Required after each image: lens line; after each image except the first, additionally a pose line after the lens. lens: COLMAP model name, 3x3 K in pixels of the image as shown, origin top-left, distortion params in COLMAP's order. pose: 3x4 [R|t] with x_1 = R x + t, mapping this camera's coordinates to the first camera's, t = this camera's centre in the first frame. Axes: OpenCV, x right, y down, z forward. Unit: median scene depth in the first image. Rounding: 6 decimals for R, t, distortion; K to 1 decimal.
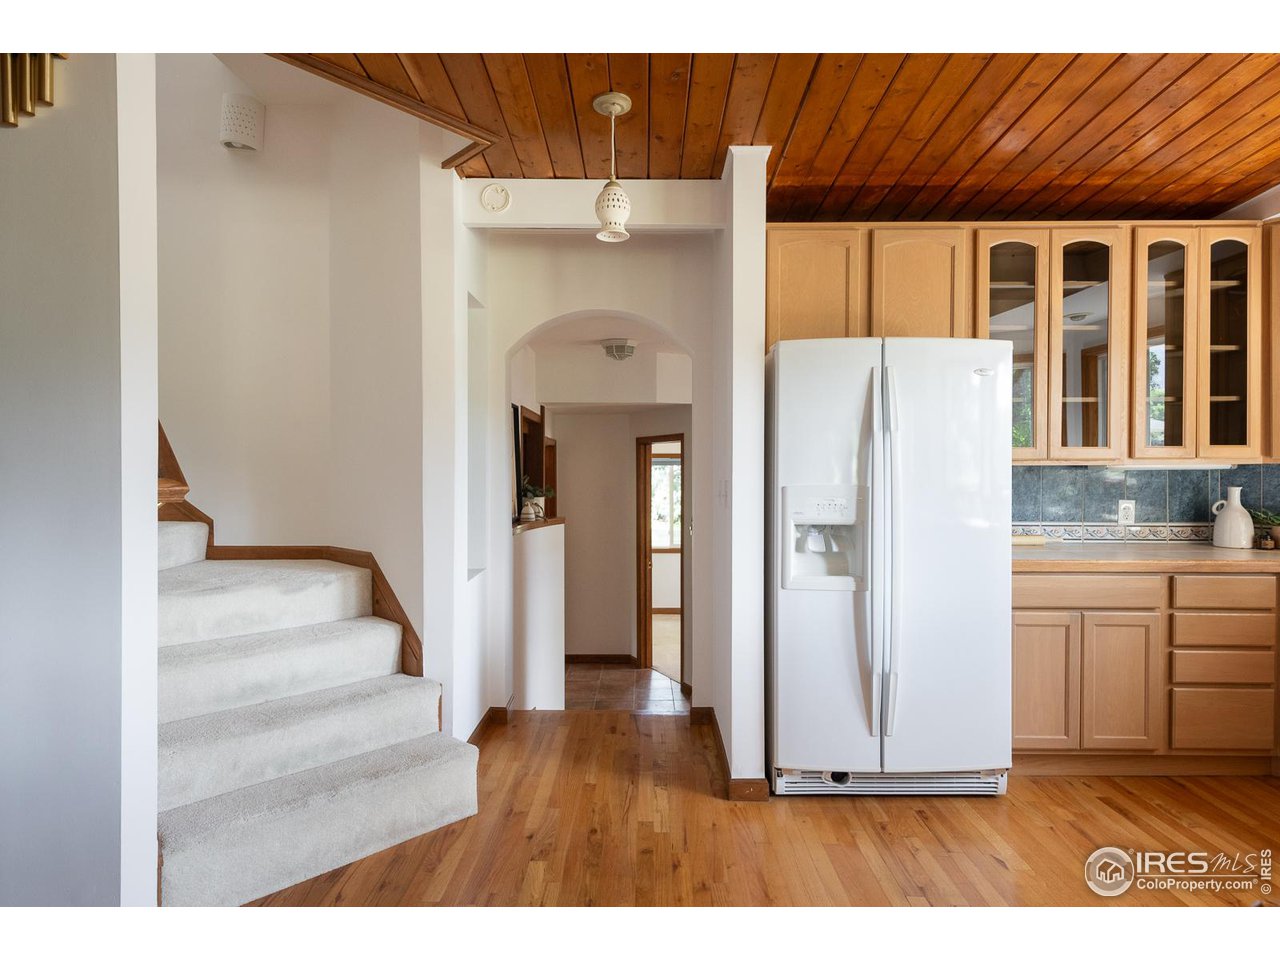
lens RADIAL K [[1090.6, 0, 640.0], [0, 1090.6, 480.0], [0, 0, 1]] dist [0.007330, 0.002111]
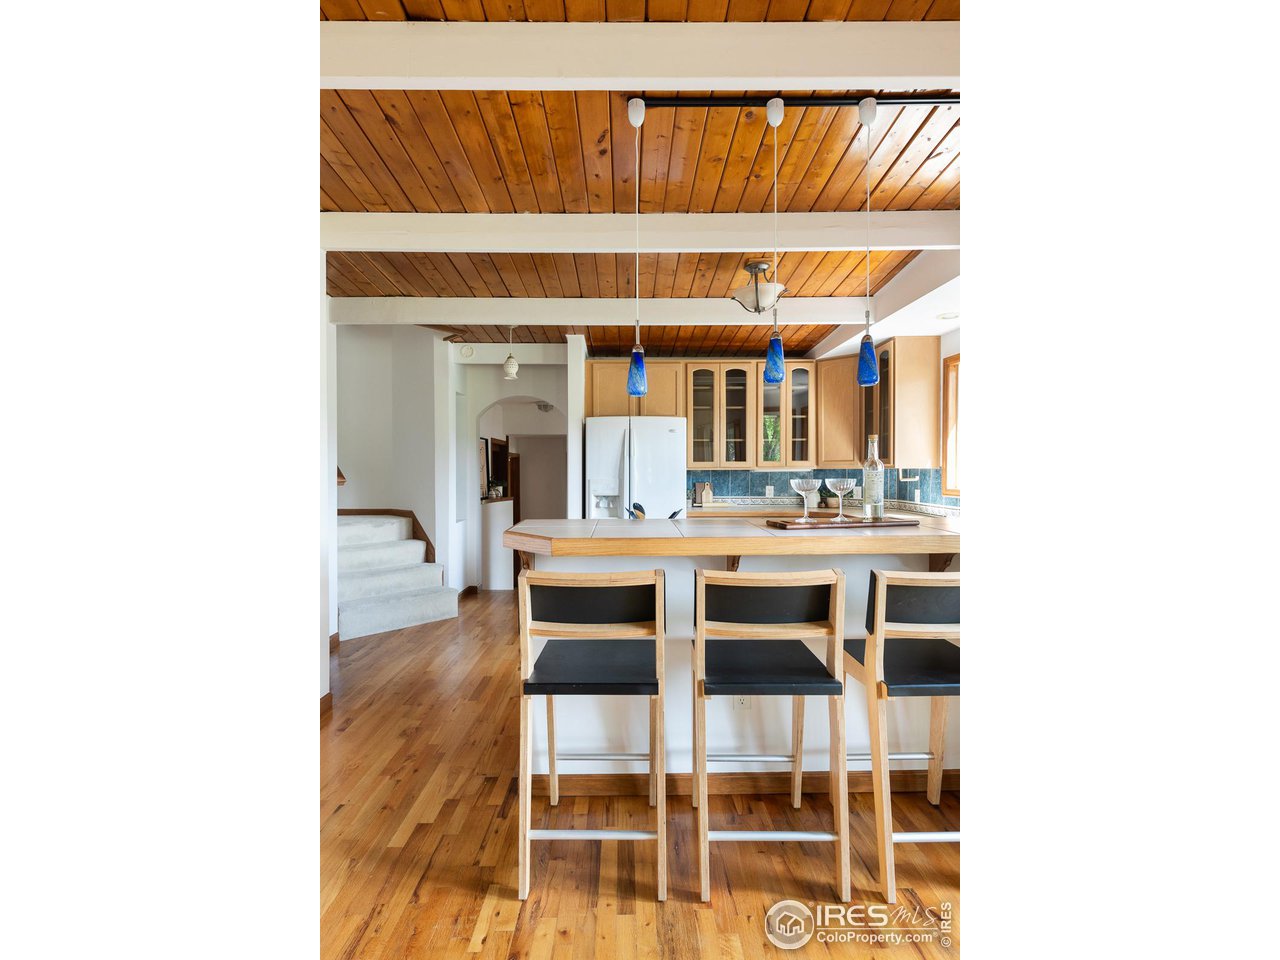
lens RADIAL K [[910.7, 0, 640.0], [0, 910.7, 480.0], [0, 0, 1]] dist [-0.012314, -0.003867]
pose [[0.999931, -0.001901, 0.011566, 0.192133], [0.001886, 0.999997, 0.001250, 0.004390], [-0.011569, -0.001228, 0.999932, -0.842571]]
